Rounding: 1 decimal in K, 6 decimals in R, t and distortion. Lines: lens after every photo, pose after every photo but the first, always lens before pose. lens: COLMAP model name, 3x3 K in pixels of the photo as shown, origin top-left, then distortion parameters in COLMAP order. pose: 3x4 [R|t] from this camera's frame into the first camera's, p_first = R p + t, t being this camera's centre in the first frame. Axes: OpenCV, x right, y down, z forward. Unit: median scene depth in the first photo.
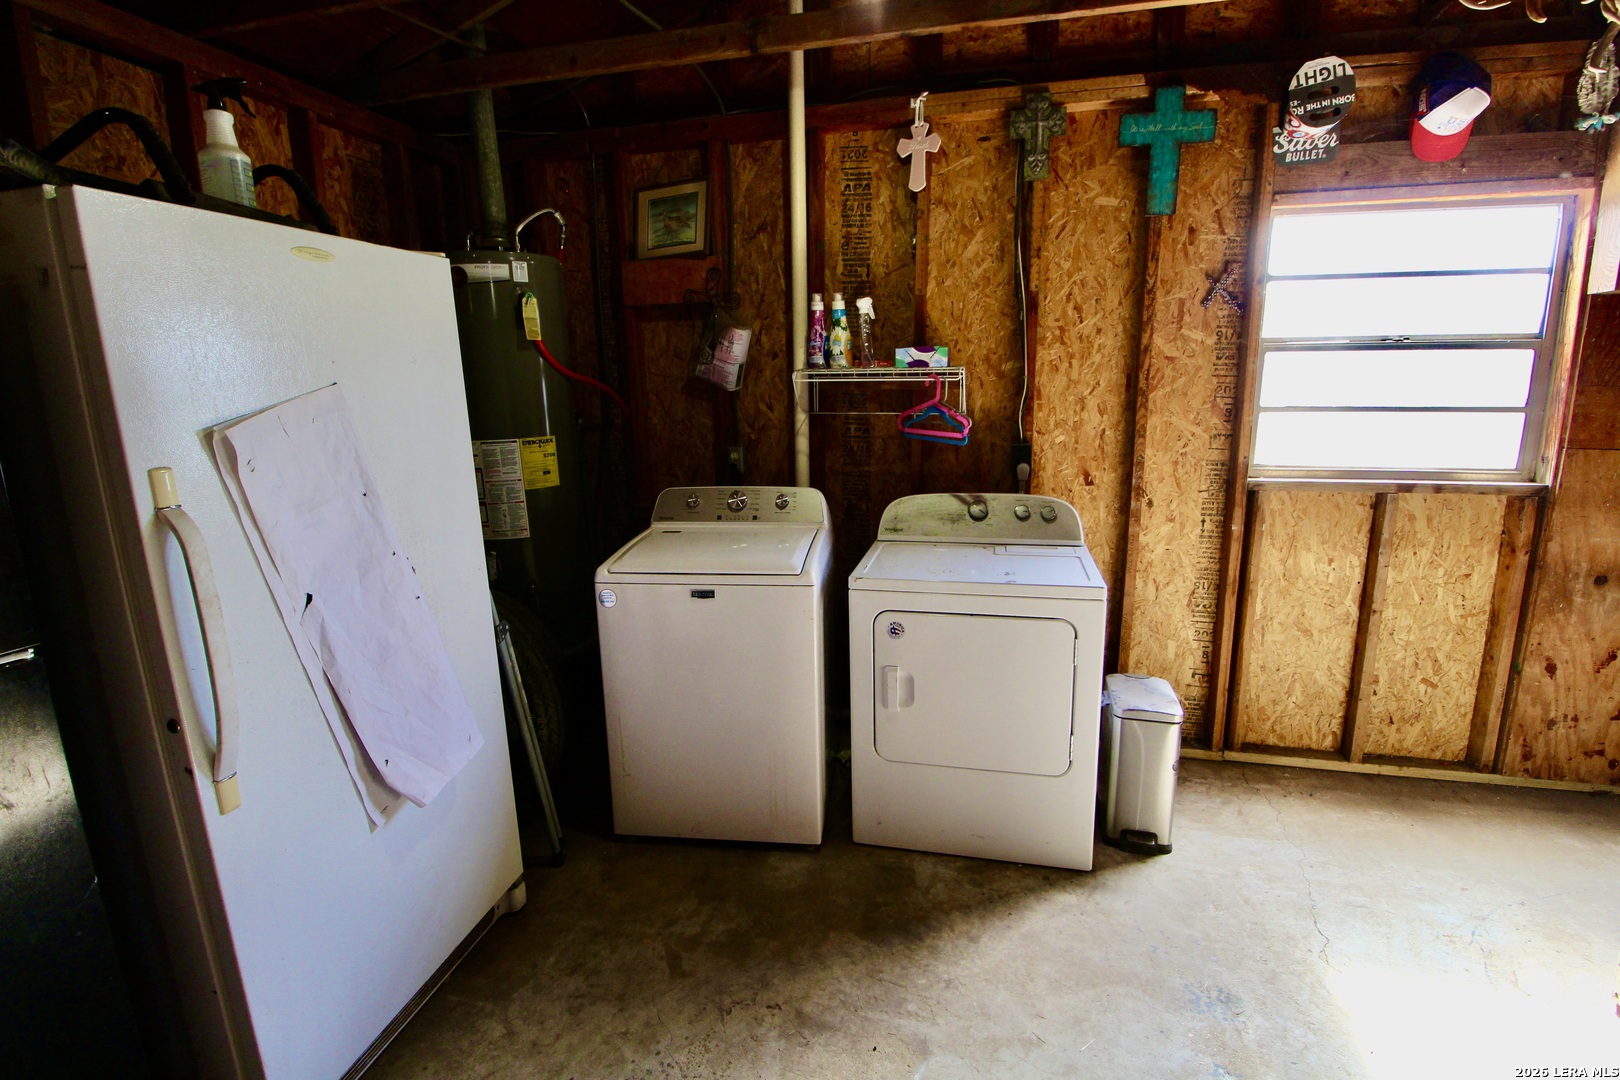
lens RADIAL K [[746.8, 0, 812.6], [0, 746.8, 543.5], [0, 0, 1]] dist [0.000568, -0.010598]
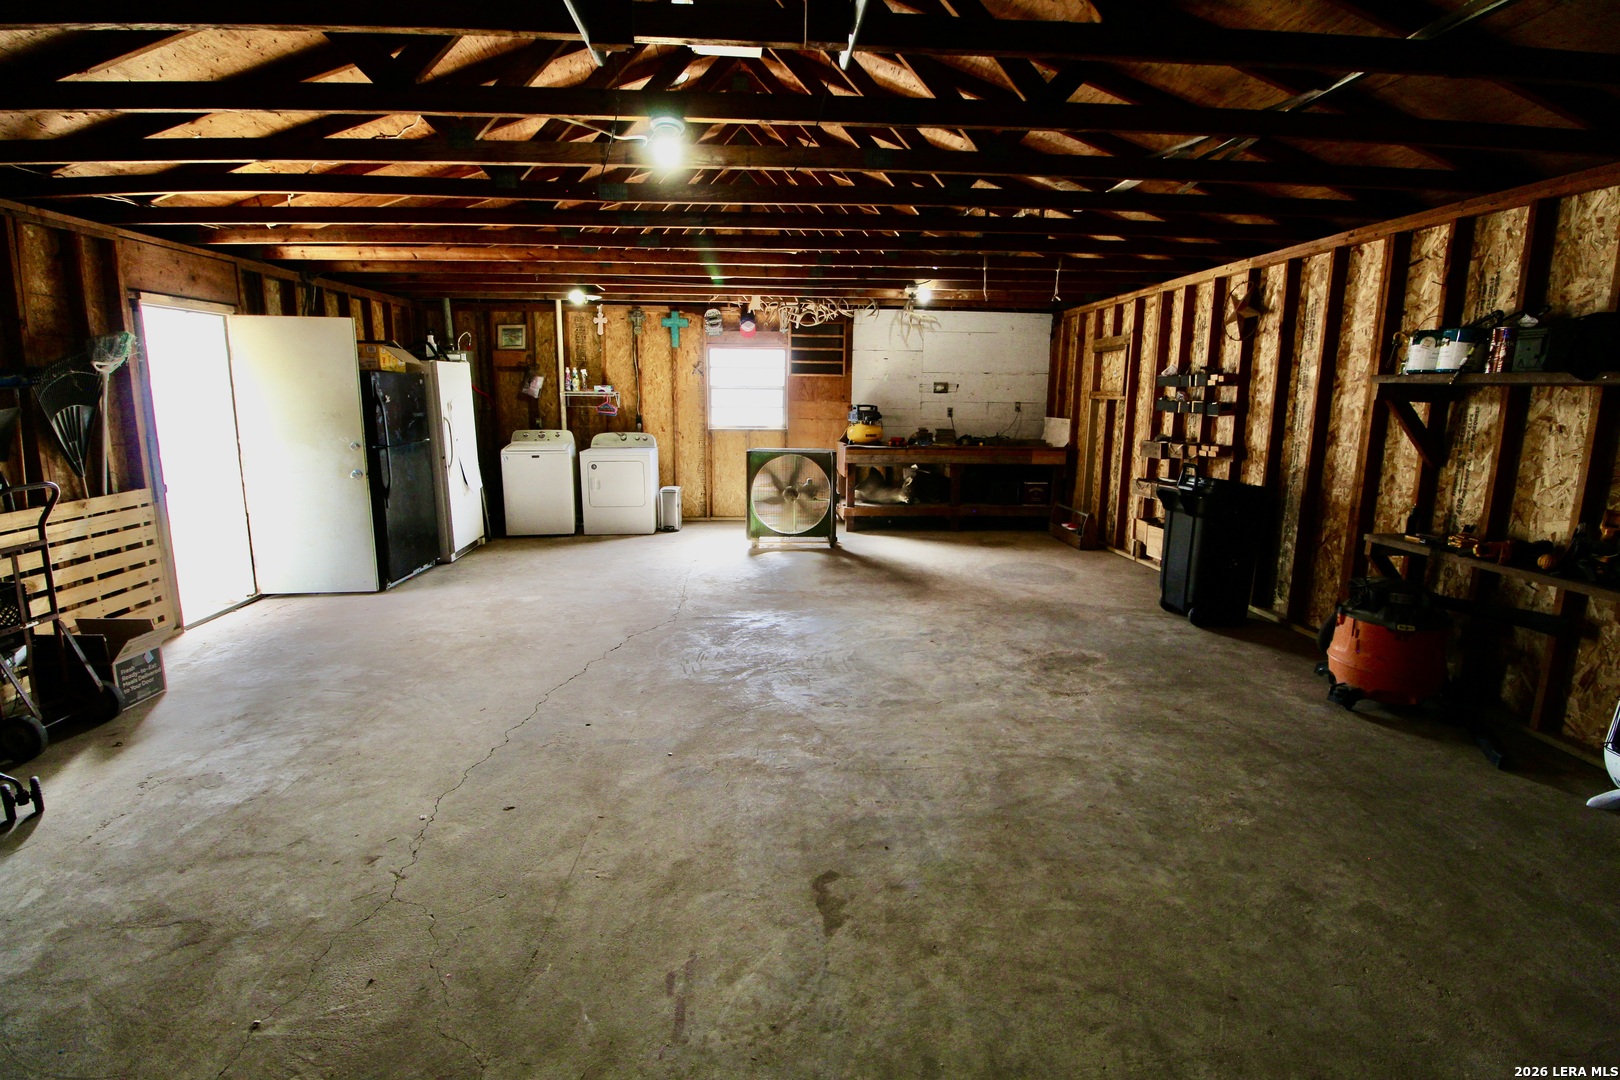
lens RADIAL K [[746.8, 0, 814.6], [0, 746.8, 535.8], [0, 0, 1]] dist [0.000568, -0.010598]
pose [[0.953338, -0.032747, 0.300124, 0.030254], [0.041910, 0.998830, -0.024142, 0.461816], [-0.298982, 0.035594, 0.953595, -2.144485]]
